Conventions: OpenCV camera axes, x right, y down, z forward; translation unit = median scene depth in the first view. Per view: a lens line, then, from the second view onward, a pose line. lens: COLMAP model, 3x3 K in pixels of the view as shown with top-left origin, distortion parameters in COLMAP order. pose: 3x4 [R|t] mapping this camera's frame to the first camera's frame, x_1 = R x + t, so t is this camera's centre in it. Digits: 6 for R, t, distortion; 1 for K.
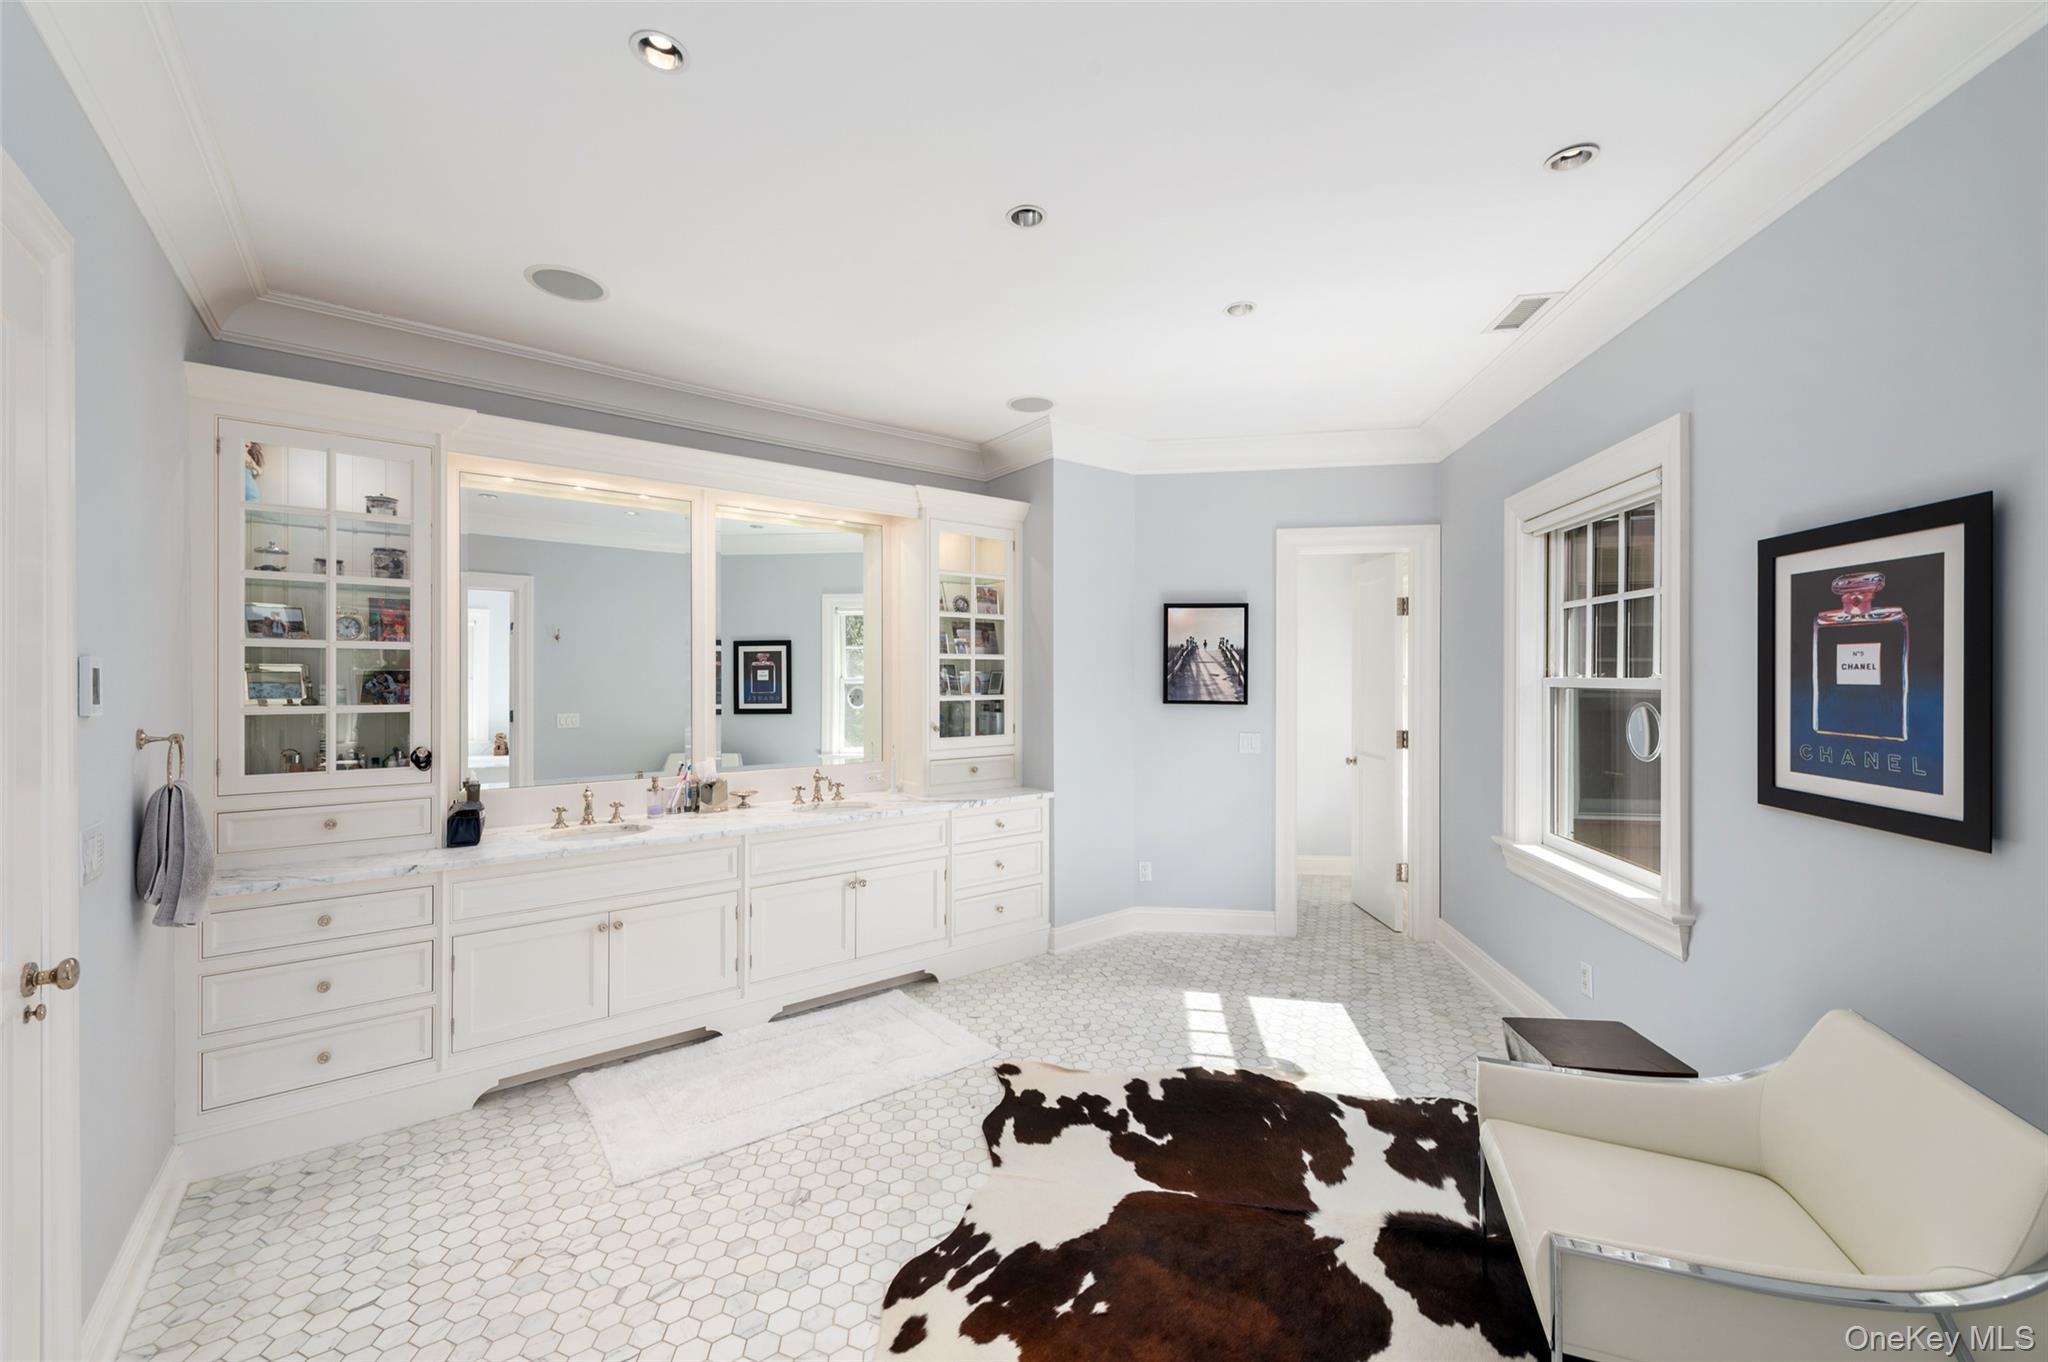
lens RADIAL K [[810.9, 0, 1018.0], [0, 810.9, 678.1], [0, 0, 1]] dist [0.011500, -0.003065]
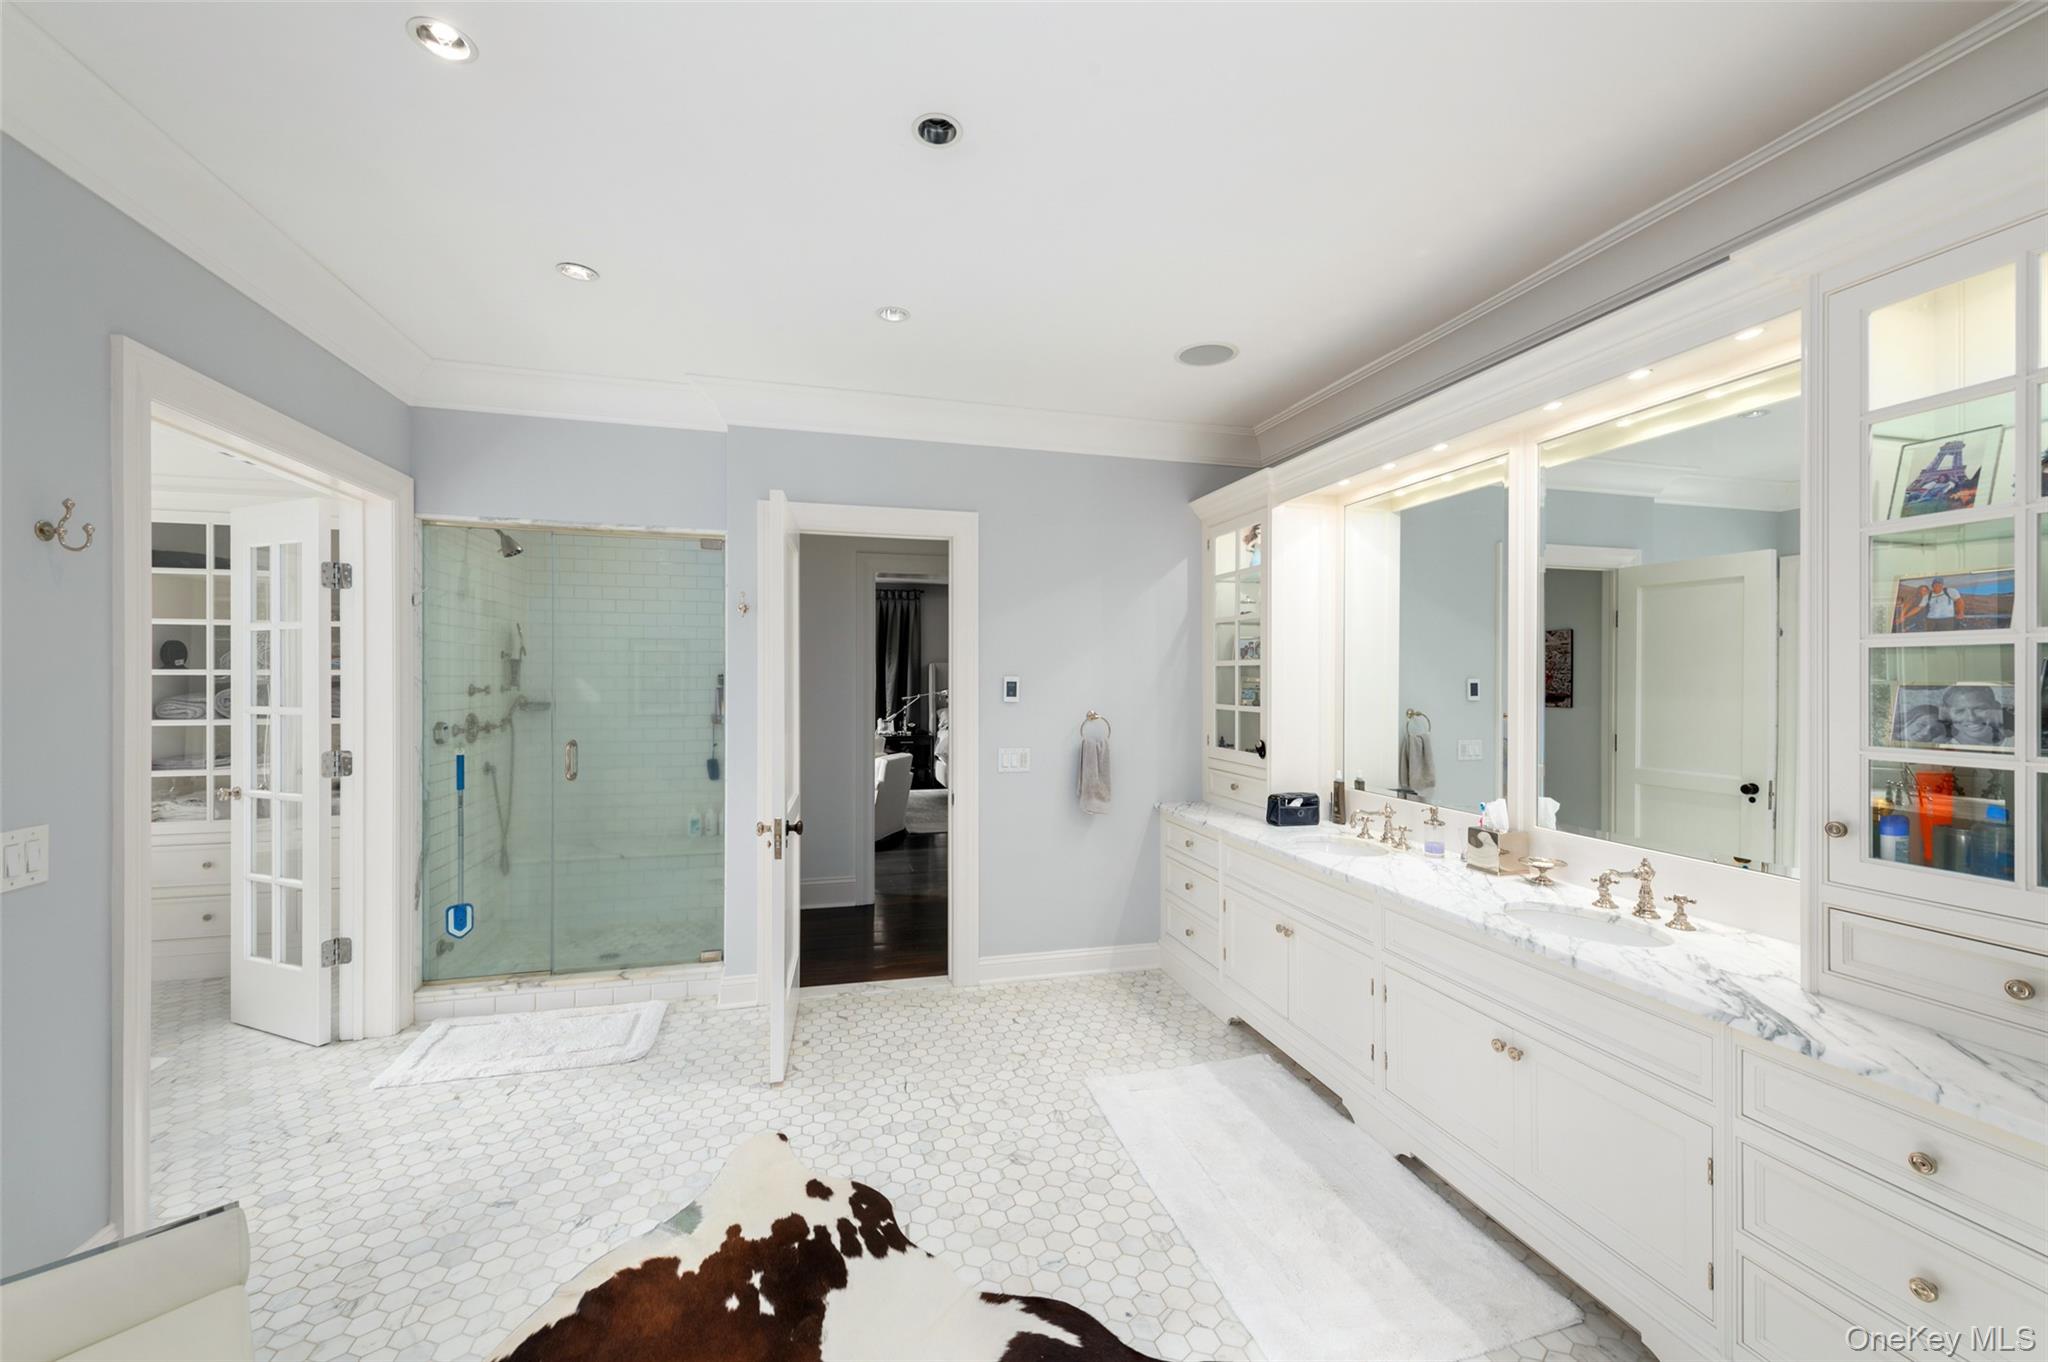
lens RADIAL K [[810.9, 0, 1018.8], [0, 810.9, 678.2], [0, 0, 1]] dist [0.011500, -0.003065]
pose [[-0.392807, -0.000288, -0.919621, 0.809453], [-0.003806, 0.999992, 0.001312, -0.018003], [0.919613, 0.004015, -0.392805, 1.547408]]
